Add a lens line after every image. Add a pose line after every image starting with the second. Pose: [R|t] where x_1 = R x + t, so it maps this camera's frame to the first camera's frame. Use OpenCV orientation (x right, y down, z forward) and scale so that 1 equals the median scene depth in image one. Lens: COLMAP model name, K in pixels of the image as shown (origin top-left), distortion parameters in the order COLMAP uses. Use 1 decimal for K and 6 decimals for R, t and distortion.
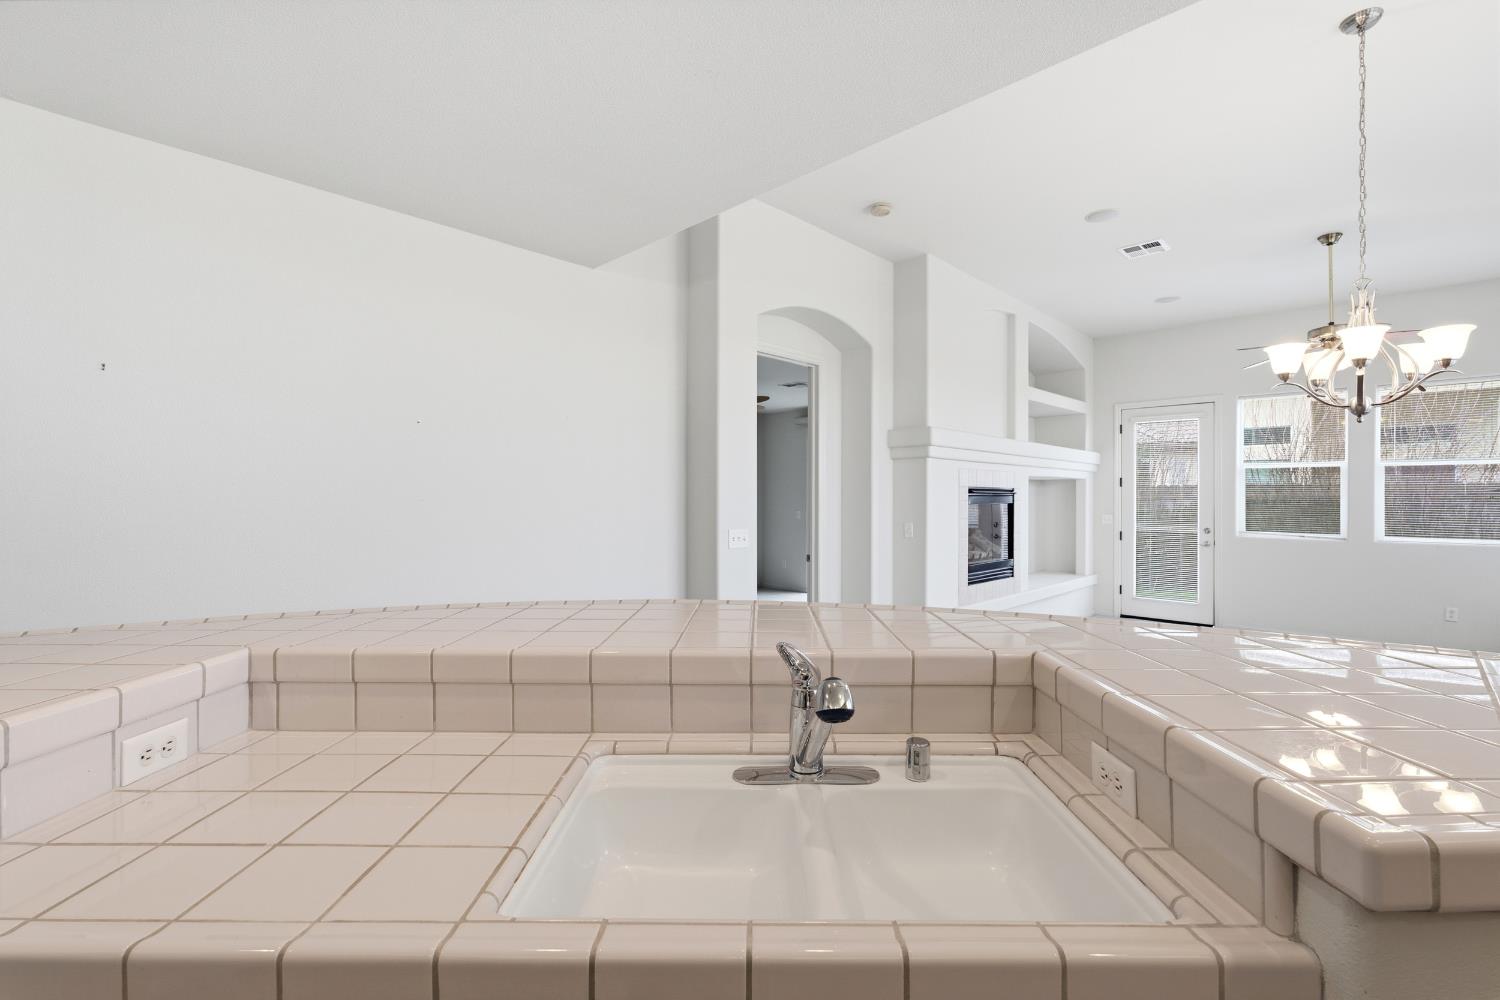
lens RADIAL K [[664.4, 0, 752.4], [0, 664.4, 490.1], [0, 0, 1]] dist [-0.013359, 0.004013]
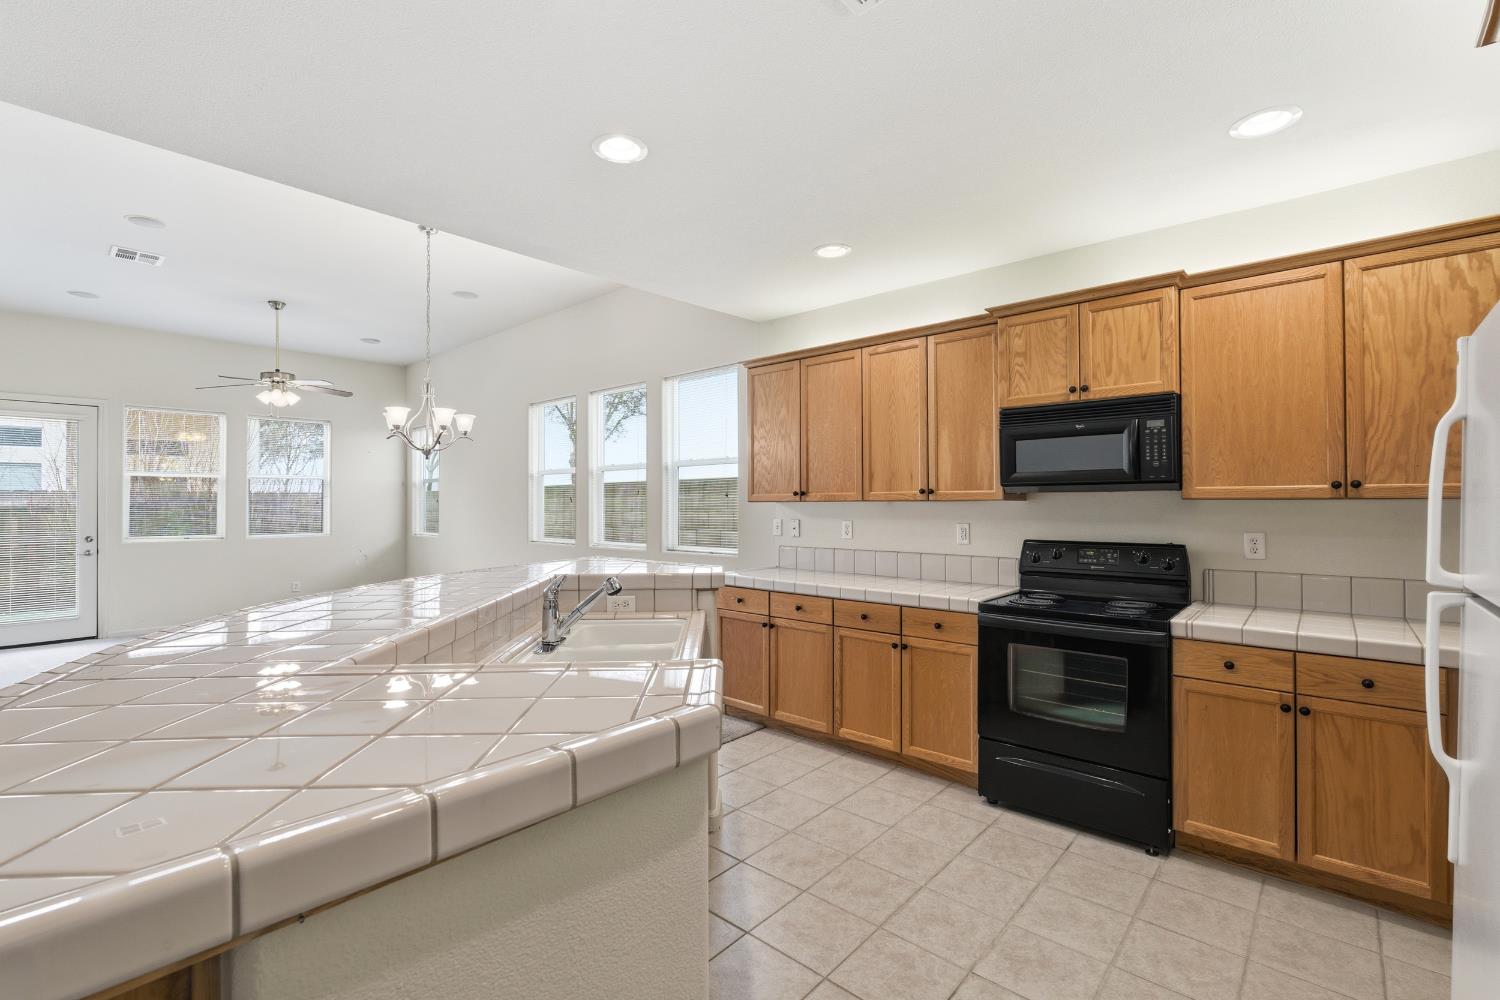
lens RADIAL K [[664.4, 0, 760.0], [0, 664.4, 499.8], [0, 0, 1]] dist [-0.013359, 0.004013]
pose [[-0.058358, 0.000218, 0.998296, -0.373801], [-0.003803, 0.999993, -0.000441, 0.001129], [-0.998288, -0.003822, -0.058357, 0.091491]]
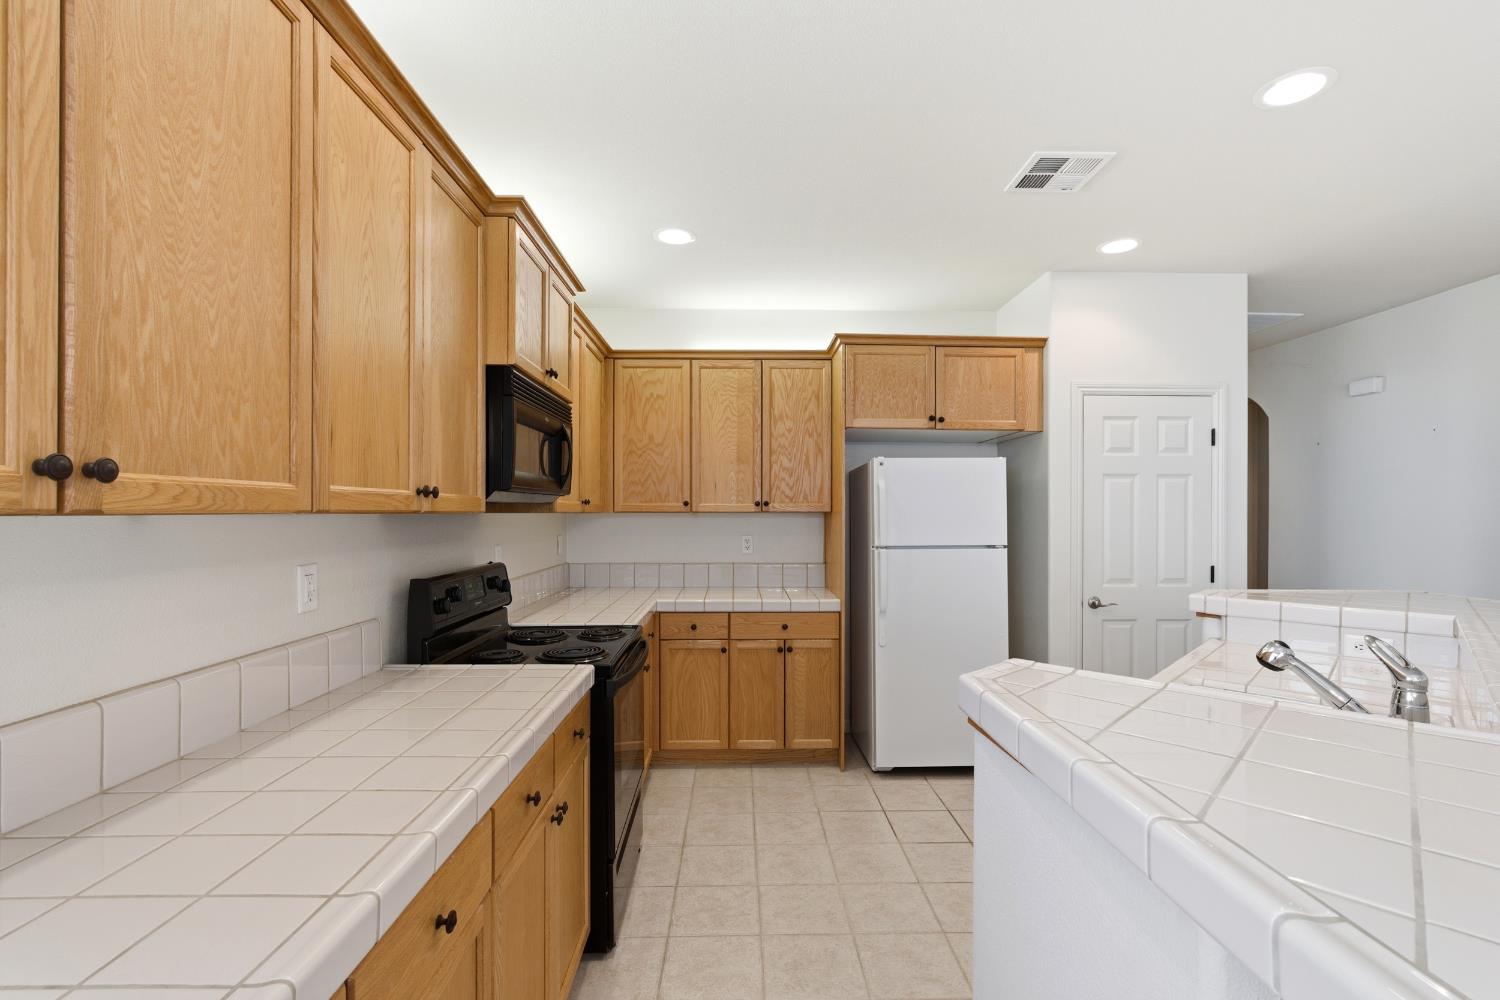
lens RADIAL K [[664.4, 0, 751.7], [0, 664.4, 513.4], [0, 0, 1]] dist [-0.013359, 0.004013]
pose [[-0.695266, -0.002331, -0.718749, 0.301731], [0.002175, 0.999983, -0.005347, 0.002877], [0.718749, -0.005281, -0.695249, 0.181043]]
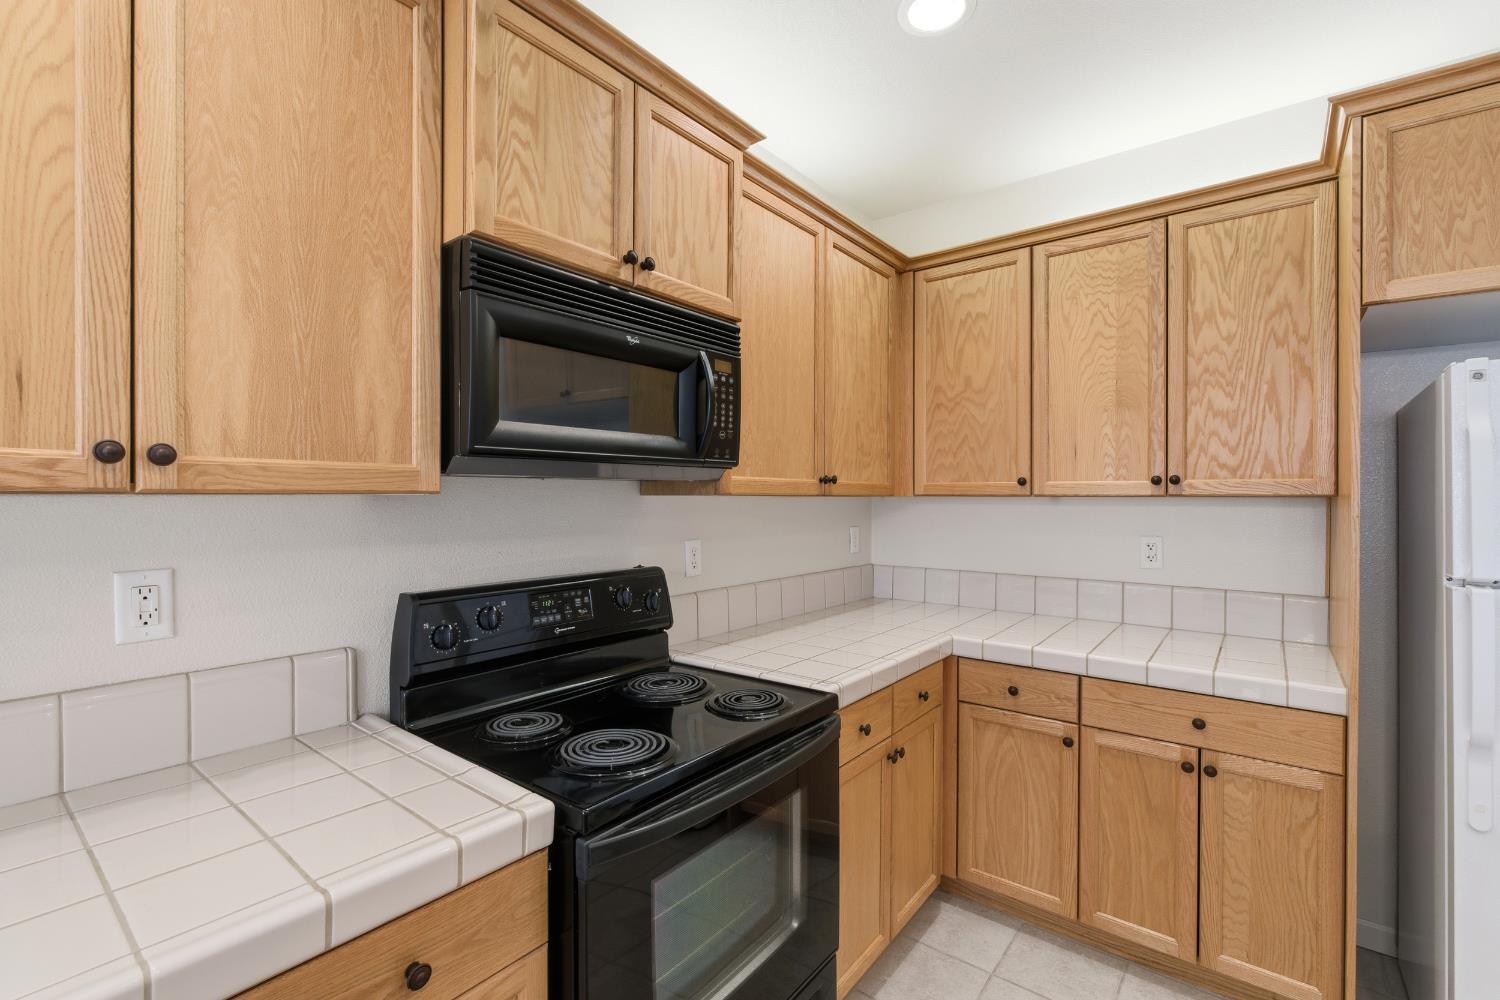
lens RADIAL K [[664.4, 0, 748.0], [0, 664.4, 497.7], [0, 0, 1]] dist [-0.013359, 0.004013]
pose [[-0.993776, -0.006116, -0.111229, 0.092064], [-0.005381, 0.999962, -0.006909, 0.002895], [0.111267, -0.006267, -0.993771, 0.063390]]
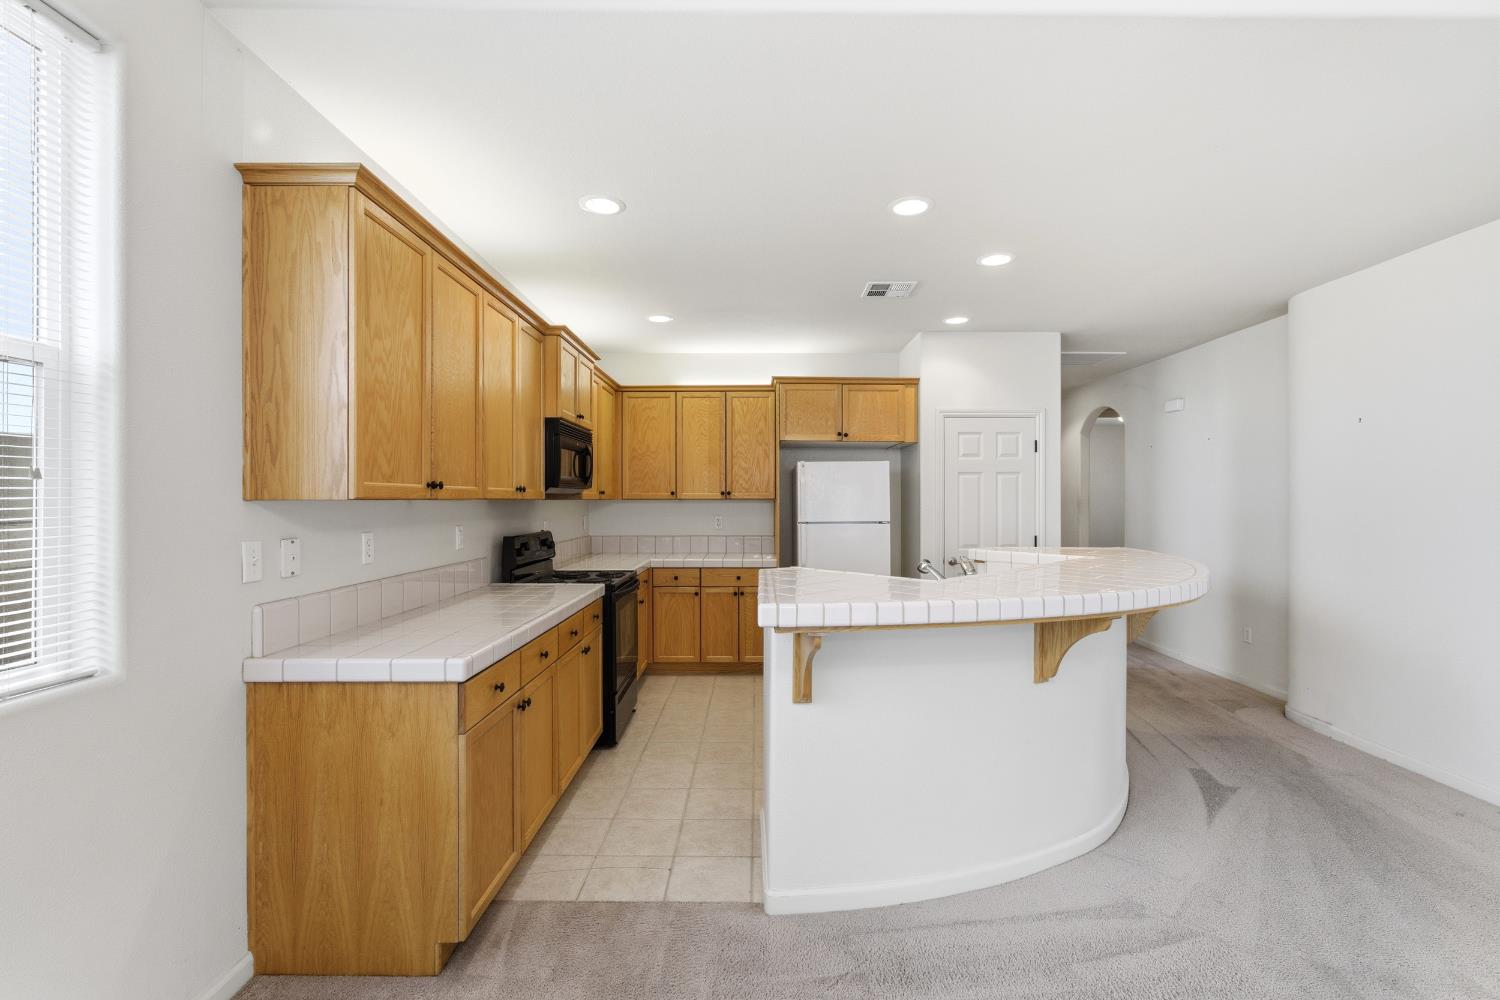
lens RADIAL K [[664.4, 0, 756.4], [0, 664.4, 499.0], [0, 0, 1]] dist [-0.013359, 0.004013]
pose [[-0.711779, -0.002775, -0.702398, 0.441978], [0.004015, 0.999960, -0.008019, 0.005705], [0.702392, -0.008528, -0.711739, 0.417001]]
